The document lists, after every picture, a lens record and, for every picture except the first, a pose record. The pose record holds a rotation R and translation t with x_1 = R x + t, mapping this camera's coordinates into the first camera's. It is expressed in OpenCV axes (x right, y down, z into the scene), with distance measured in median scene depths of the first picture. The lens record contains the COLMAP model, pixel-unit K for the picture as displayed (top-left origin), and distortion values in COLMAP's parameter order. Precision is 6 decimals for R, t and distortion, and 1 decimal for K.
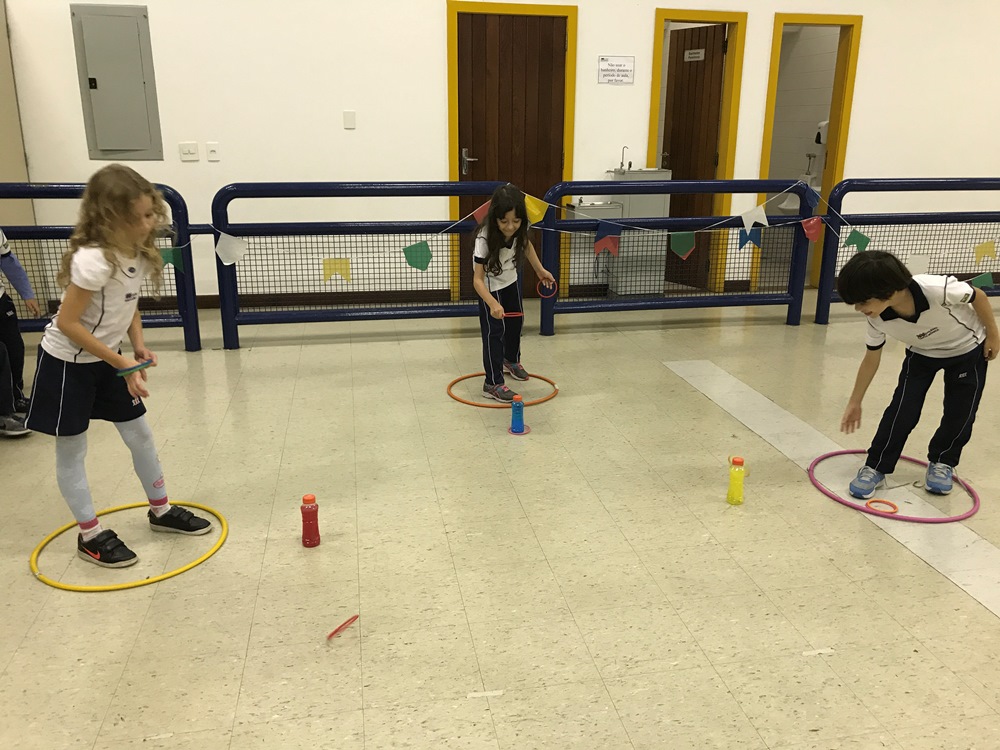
lens RADIAL K [[807.6, 0, 508.8], [0, 807.6, 360.2], [0, 0, 1]] dist [0.008410, -0.007207]
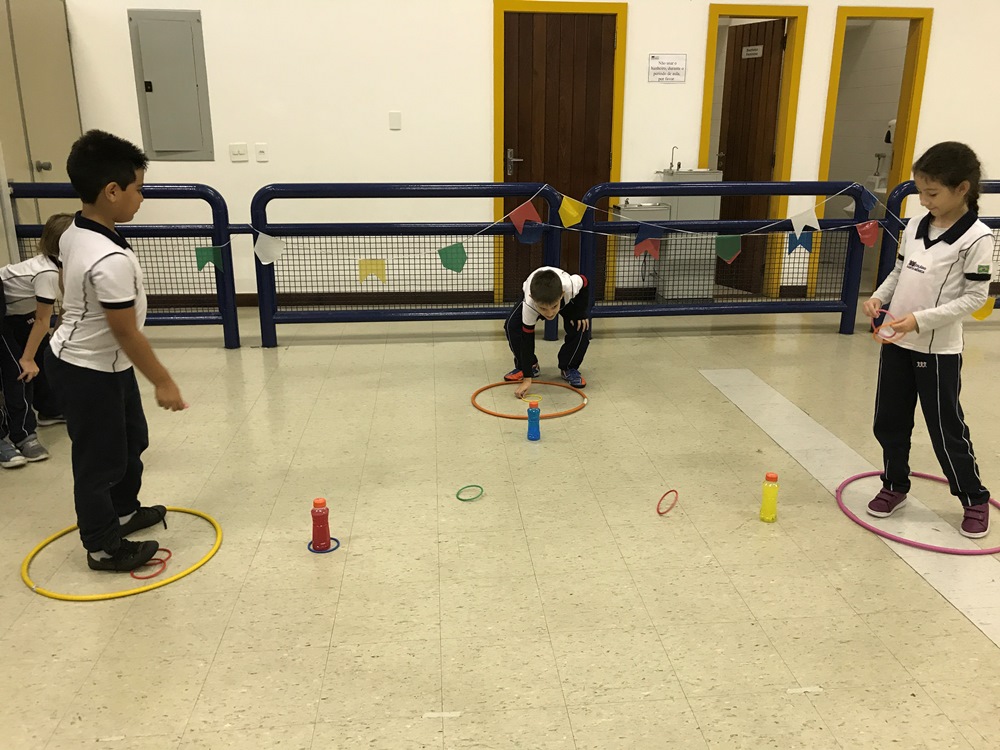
lens RADIAL K [[808.8, 0, 513.4], [0, 808.8, 359.4], [0, 0, 1]] dist [0.009428, -0.008780]
pose [[0.995737, 0.021848, -0.089609, 0.052935], [-0.021924, 0.999760, 0.000132, -0.005593], [0.089590, 0.001833, 0.995977, 0.016604]]
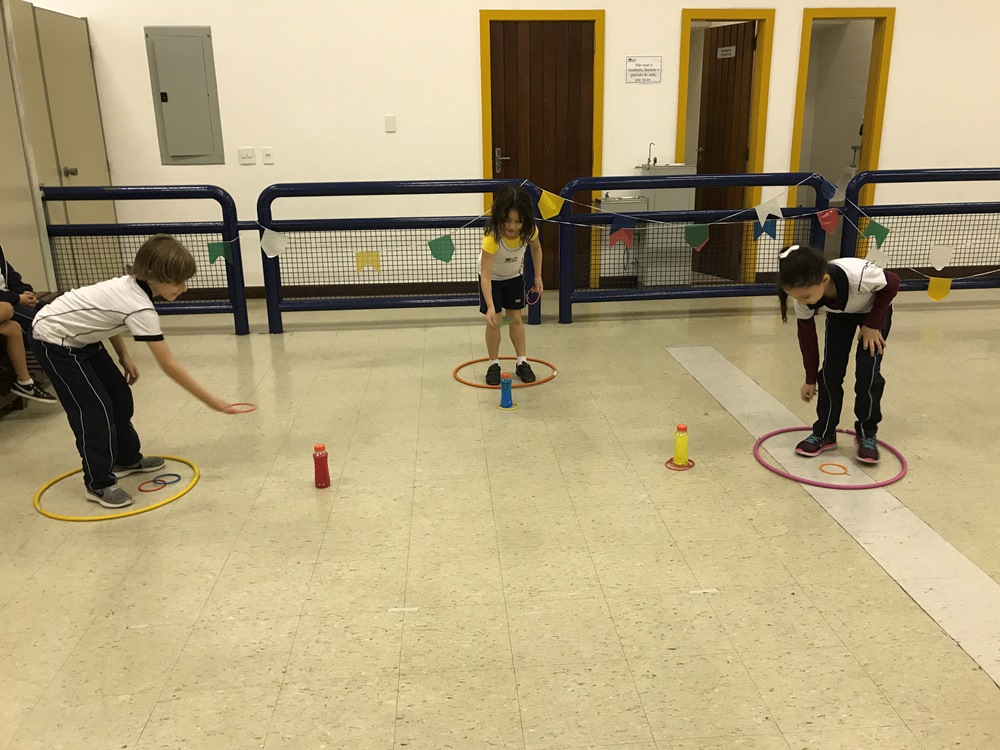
lens RADIAL K [[807.6, 0, 508.8], [0, 807.6, 360.2], [0, 0, 1]] dist [0.008410, -0.007207]
pose [[0.993316, 0.010148, -0.114976, 0.102150], [-0.009897, 0.999947, 0.002754, 0.016371], [0.114998, -0.001598, 0.993364, -0.064664]]
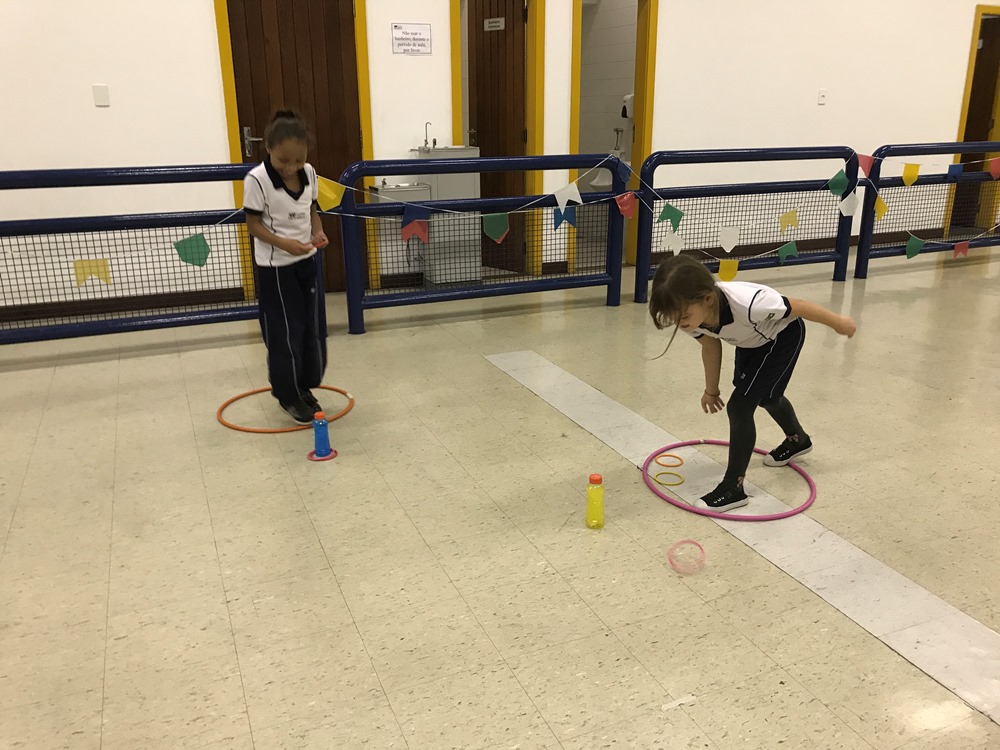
lens RADIAL K [[812.1, 0, 503.7], [0, 812.1, 357.9], [0, 0, 1]] dist [0.034514, -0.057816]
pose [[0.976335, -0.074487, 0.203029, 0.024192], [0.071395, 0.997194, 0.022524, -0.013808], [-0.204137, -0.007496, 0.978914, 0.086483]]
